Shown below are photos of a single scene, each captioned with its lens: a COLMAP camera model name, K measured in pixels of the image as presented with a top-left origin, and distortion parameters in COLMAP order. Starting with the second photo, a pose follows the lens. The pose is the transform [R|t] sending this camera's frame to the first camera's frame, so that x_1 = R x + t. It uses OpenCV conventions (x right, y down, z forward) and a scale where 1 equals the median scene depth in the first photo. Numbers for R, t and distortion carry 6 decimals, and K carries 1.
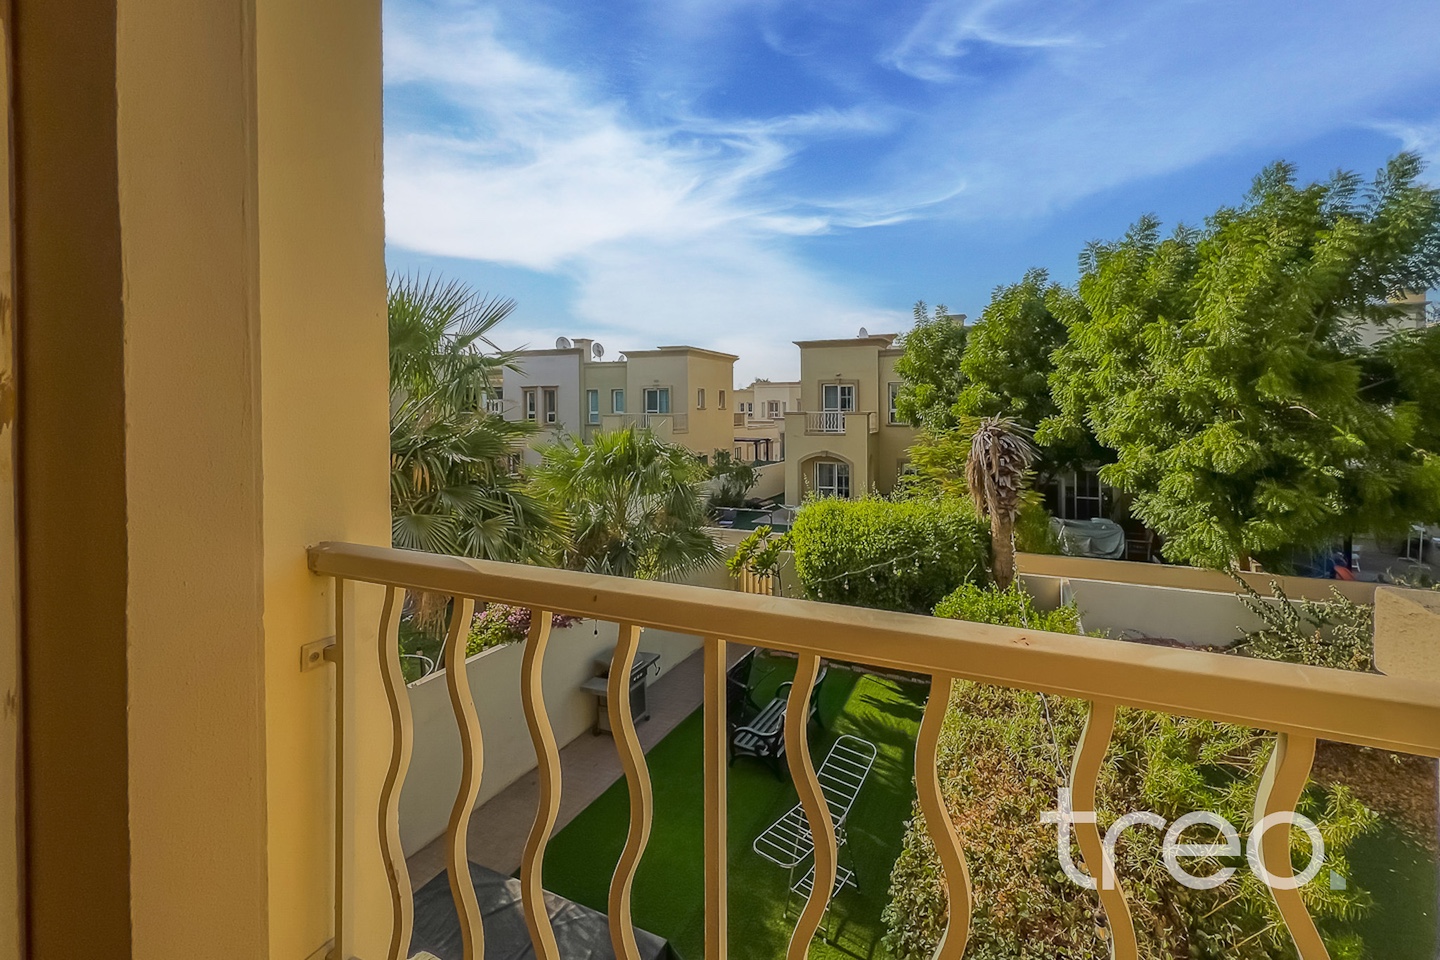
lens RADIAL K [[629.5, 0, 751.6], [0, 629.5, 387.3], [0, 0, 1]] dist [0.008972, -0.001200]
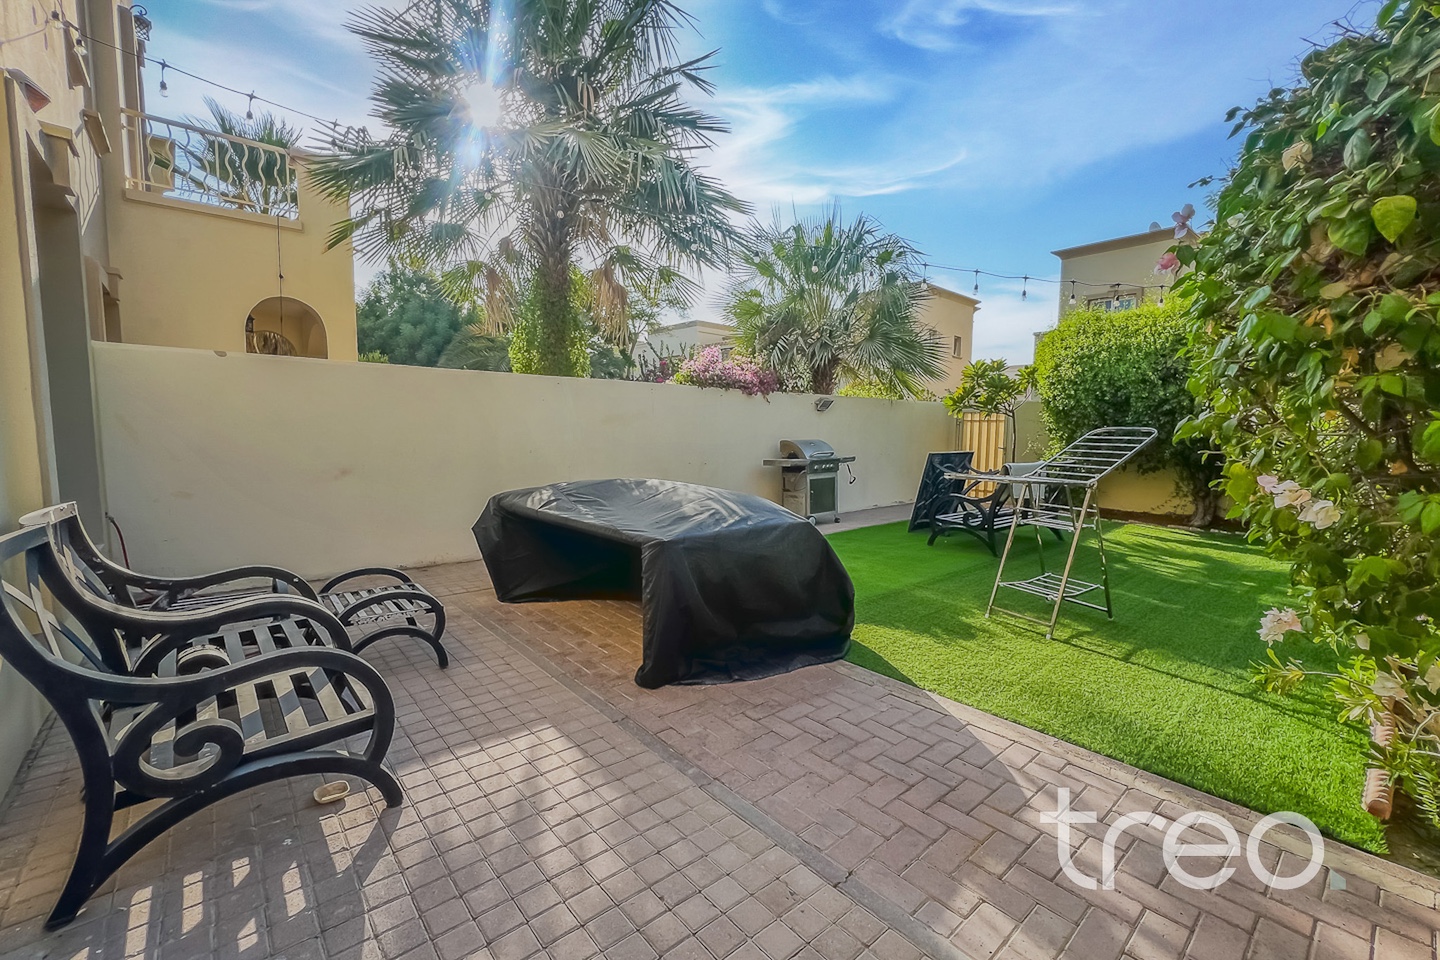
lens RADIAL K [[594.0, 0, 715.9], [0, 594.0, 484.0], [0, 0, 1]] dist [-0.001952, 0.000297]
pose [[0.904636, 0.051907, -0.423012, 0.029809], [-0.006303, 0.994076, 0.108501, 0.359067], [0.426138, -0.095487, 0.899605, 0.164045]]
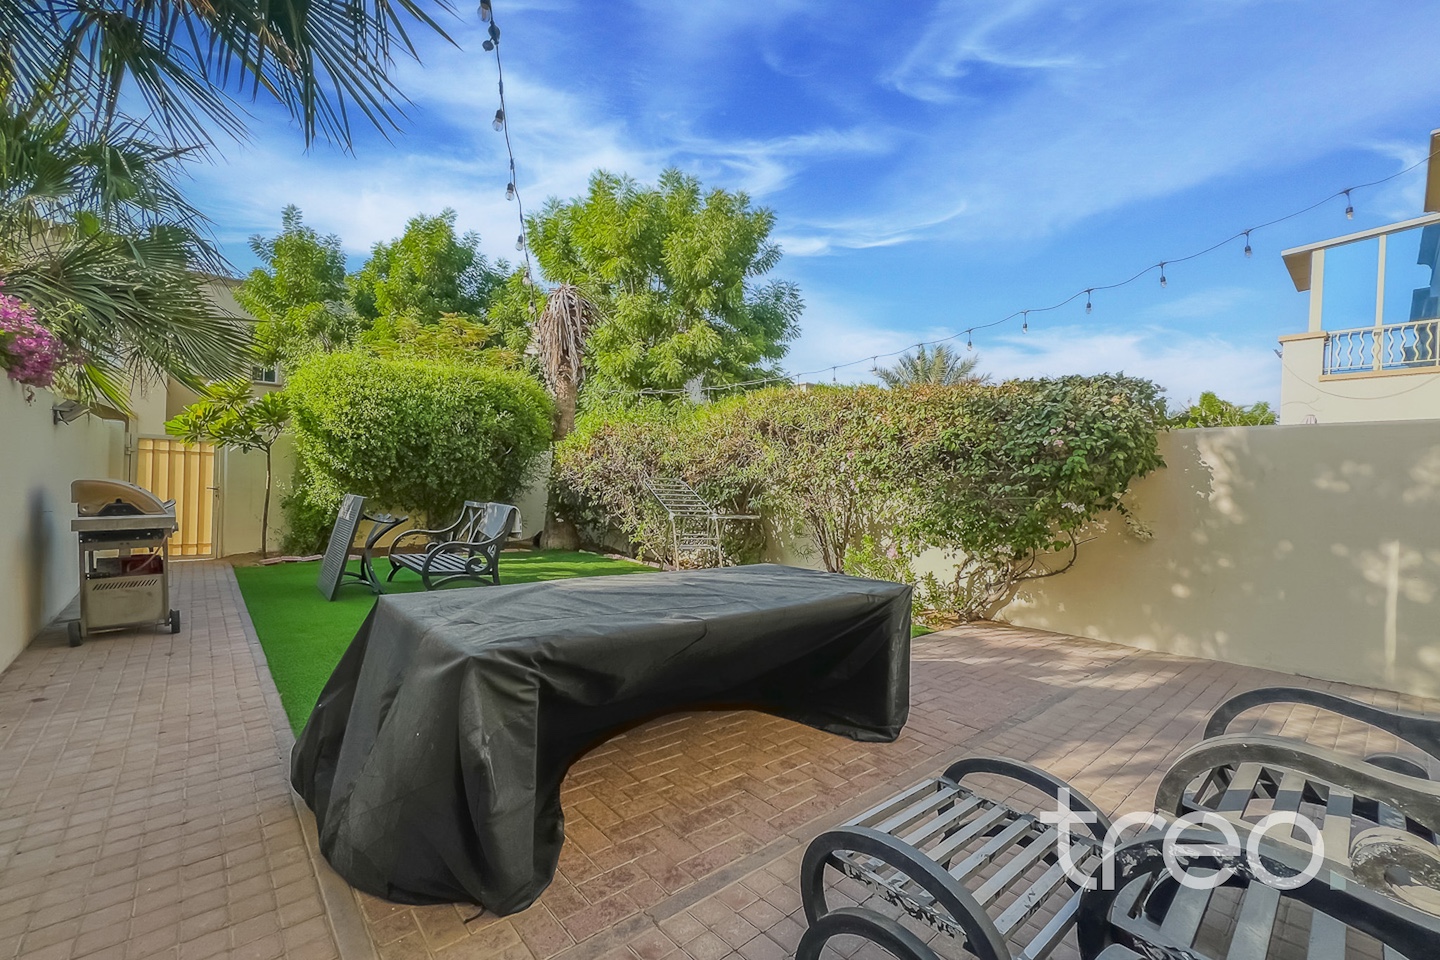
lens RADIAL K [[594.0, 0, 712.5], [0, 594.0, 487.4], [0, 0, 1]] dist [-0.001952, 0.000297]
pose [[0.421133, 0.017606, 0.906828, -0.422313], [-0.048102, 0.998838, 0.002947, 0.369050], [-0.905722, -0.044861, 0.421491, 0.362835]]
